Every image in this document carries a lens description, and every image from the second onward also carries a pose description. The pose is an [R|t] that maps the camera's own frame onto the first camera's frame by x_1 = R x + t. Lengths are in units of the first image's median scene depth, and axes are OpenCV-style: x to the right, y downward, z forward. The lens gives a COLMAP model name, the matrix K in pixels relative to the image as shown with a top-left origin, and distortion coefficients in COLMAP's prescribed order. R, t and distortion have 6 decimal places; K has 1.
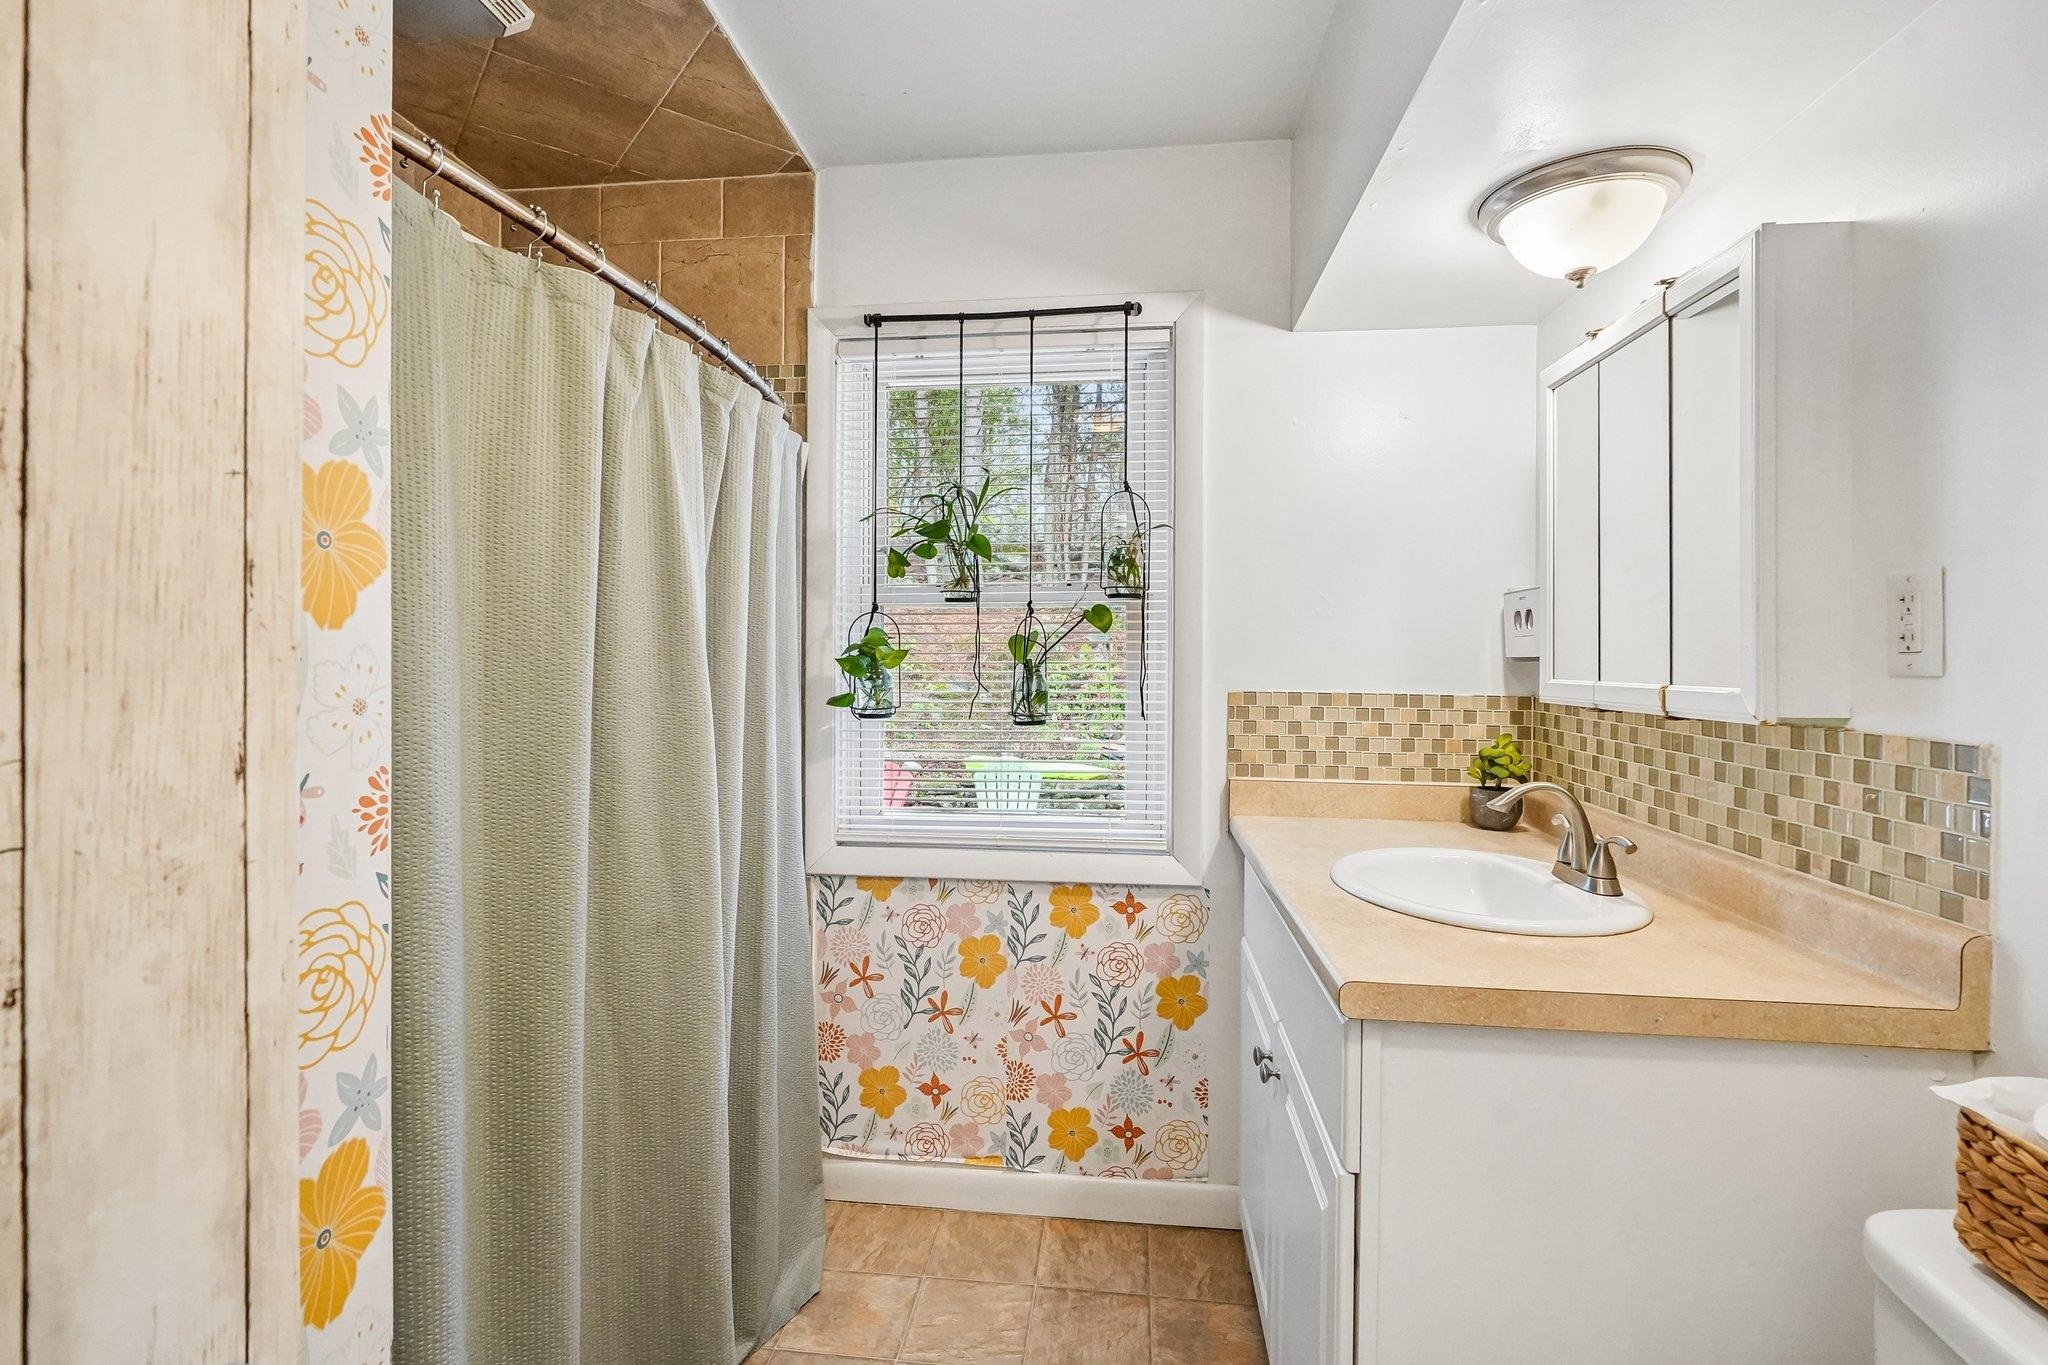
lens RADIAL K [[971.9, 0, 1010.7], [0, 971.9, 640.1], [0, 0, 1]] dist [-0.005218, 0.001321]
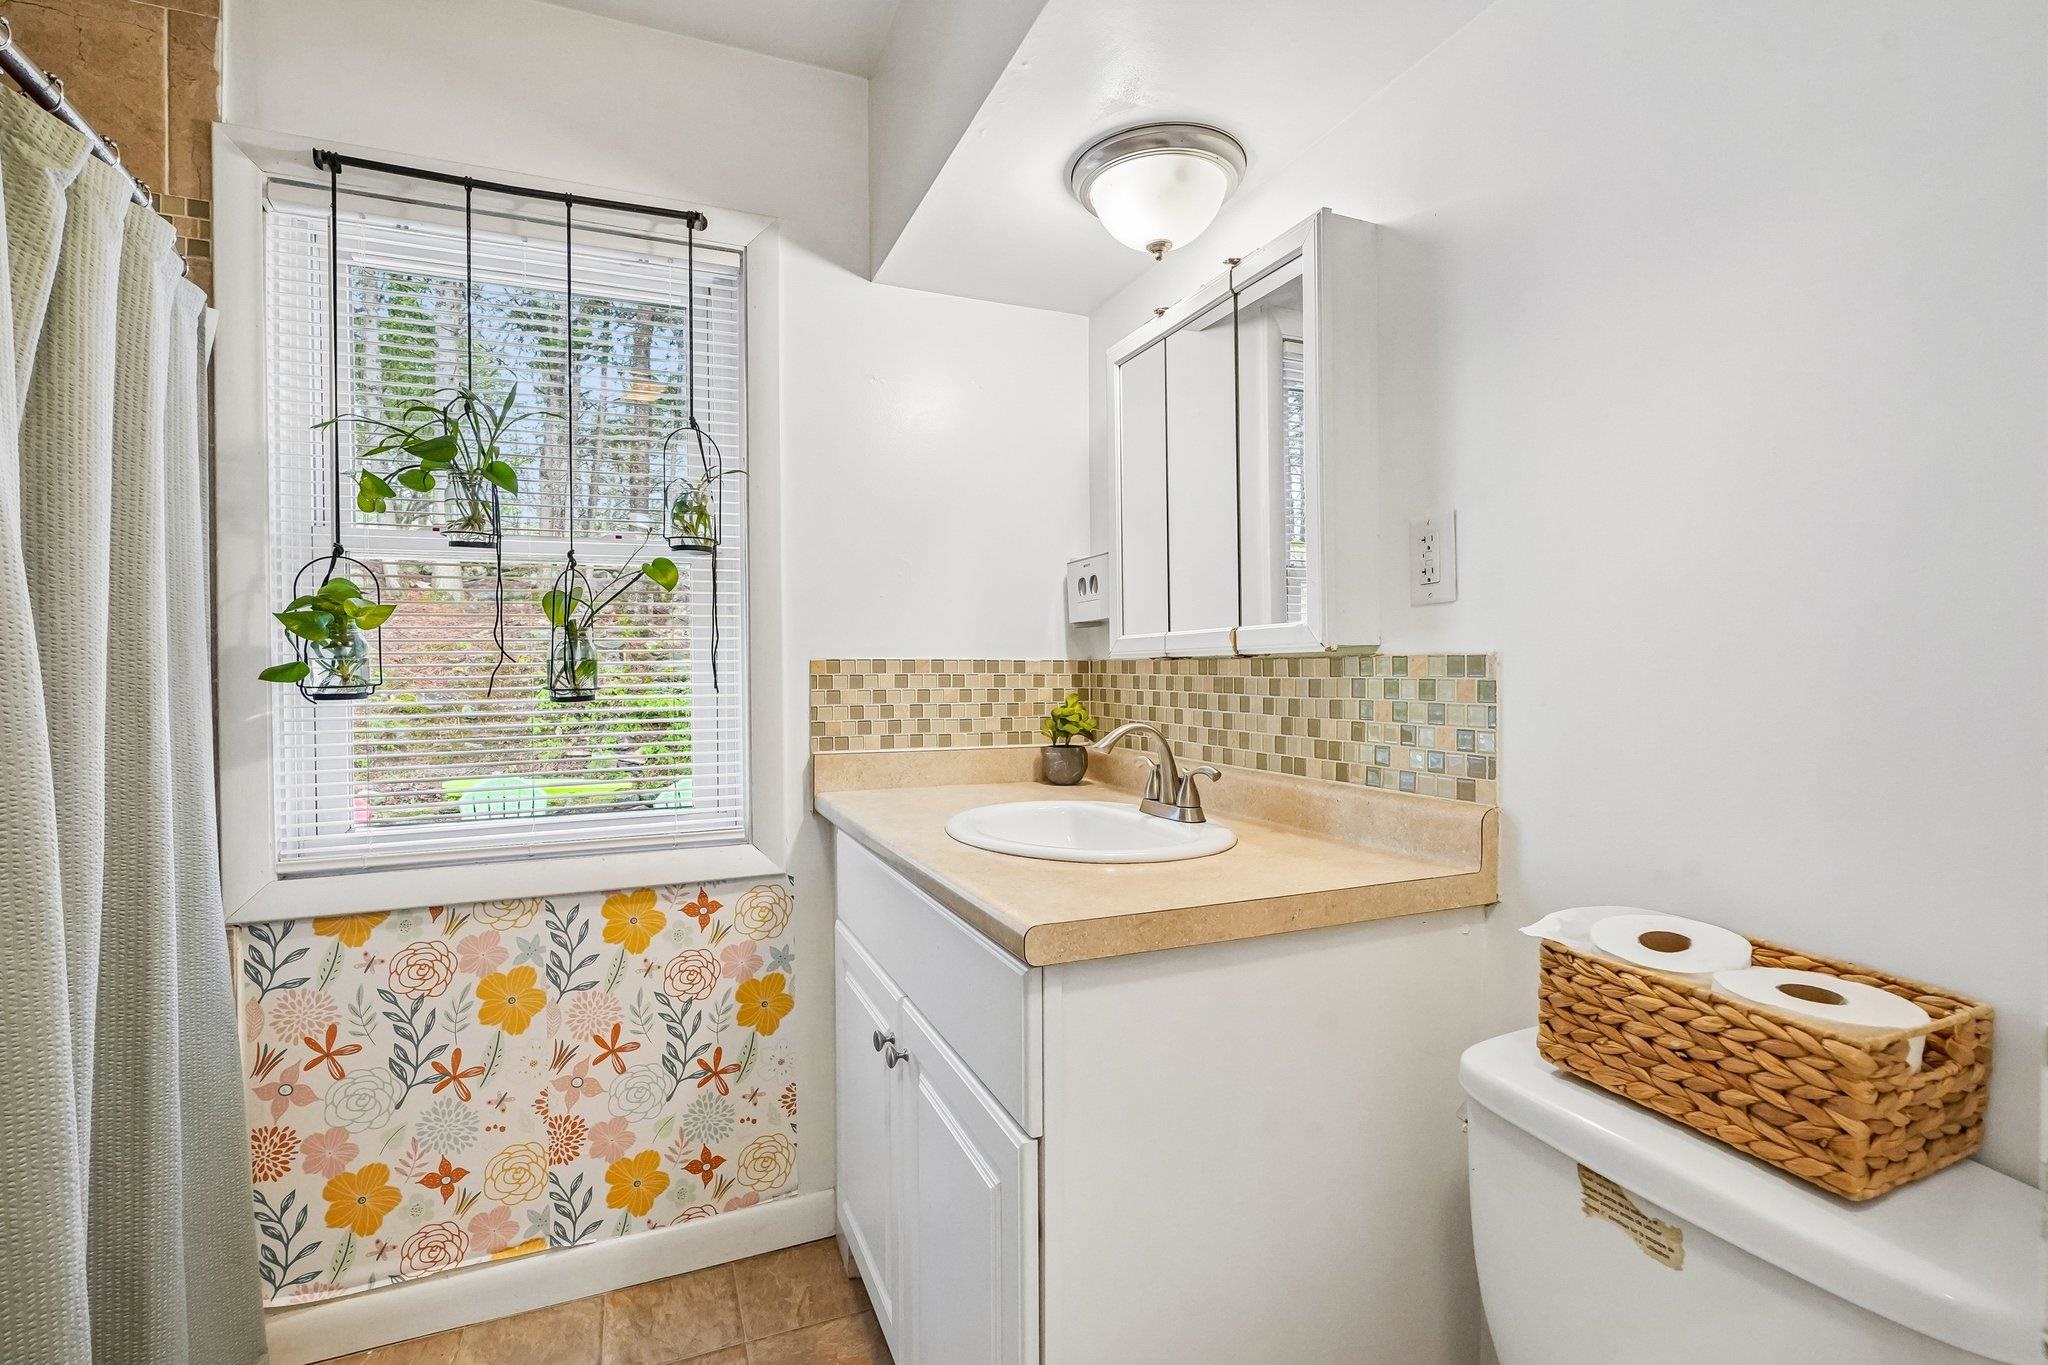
lens RADIAL K [[944.1, 0, 1029.4], [0, 944.1, 665.5], [0, 0, 1]] dist [-0.007243, 0.001482]
pose [[0.867422, -0.013050, 0.497402, -0.041589], [0.007825, 0.999890, 0.012587, 0.049917], [-0.497512, -0.007026, 0.867429, 0.123705]]
